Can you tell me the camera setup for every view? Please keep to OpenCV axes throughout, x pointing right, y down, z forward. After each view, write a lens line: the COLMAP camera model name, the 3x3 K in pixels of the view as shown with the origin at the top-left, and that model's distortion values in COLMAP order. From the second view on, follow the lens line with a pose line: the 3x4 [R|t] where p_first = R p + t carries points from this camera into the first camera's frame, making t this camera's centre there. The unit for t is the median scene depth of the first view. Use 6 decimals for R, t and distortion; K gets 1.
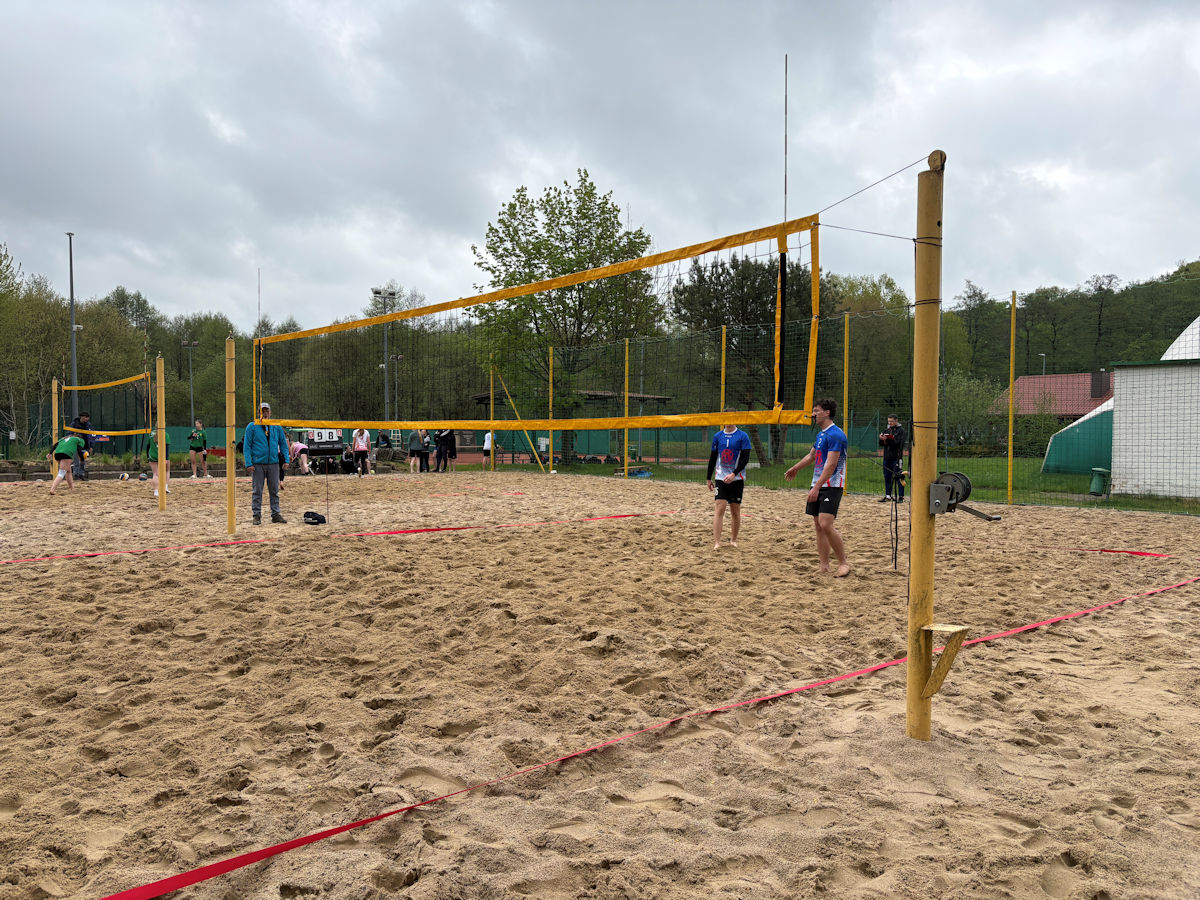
lens RADIAL K [[911.7, 0, 621.1], [0, 911.7, 469.5], [0, 0, 1]] dist [0.058321, -0.058836]
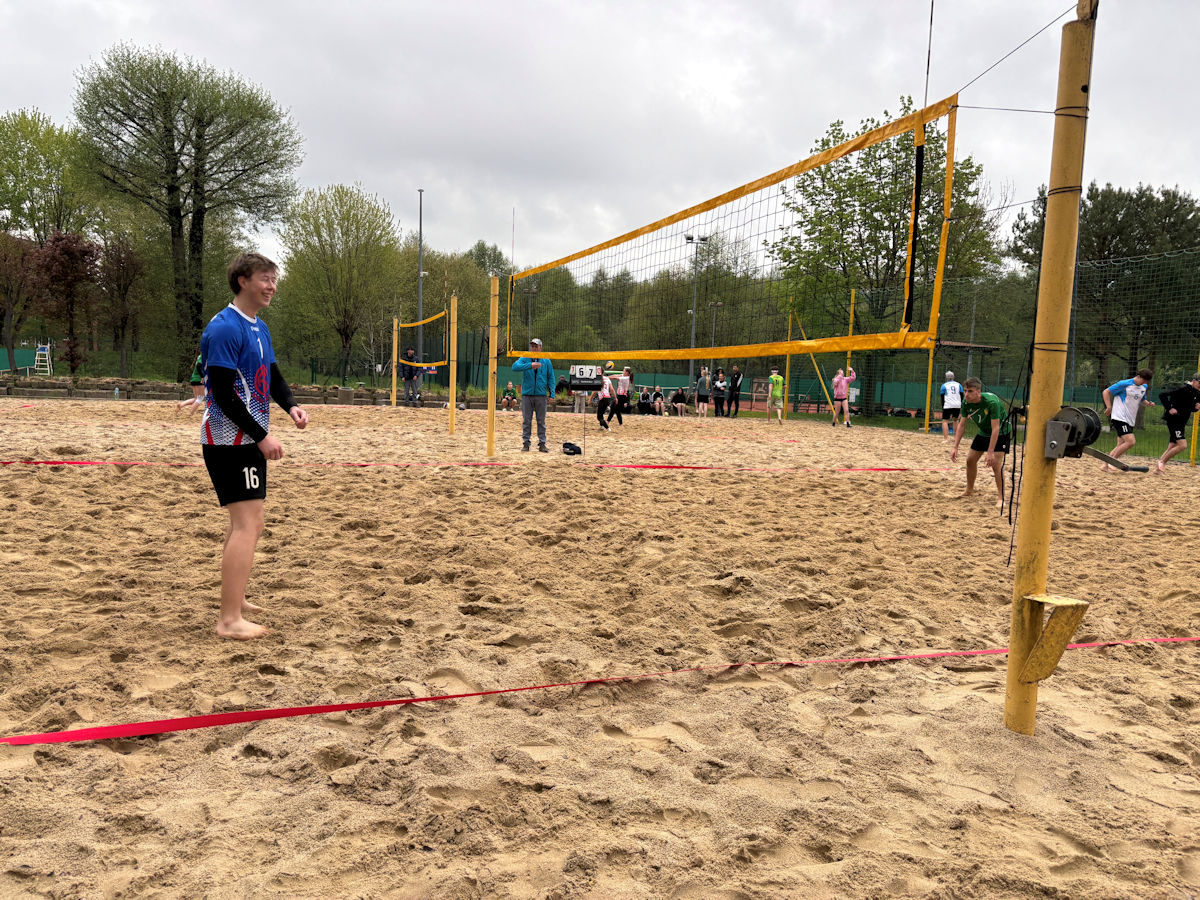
lens RADIAL K [[912.1, 0, 632.6], [0, 912.1, 465.4], [0, 0, 1]] dist [0.057975, -0.060200]
pose [[0.931171, 0.065712, -0.358611, 0.253489], [-0.049224, 0.997276, 0.054925, 0.024791], [0.361244, -0.033493, 0.931870, 0.101328]]
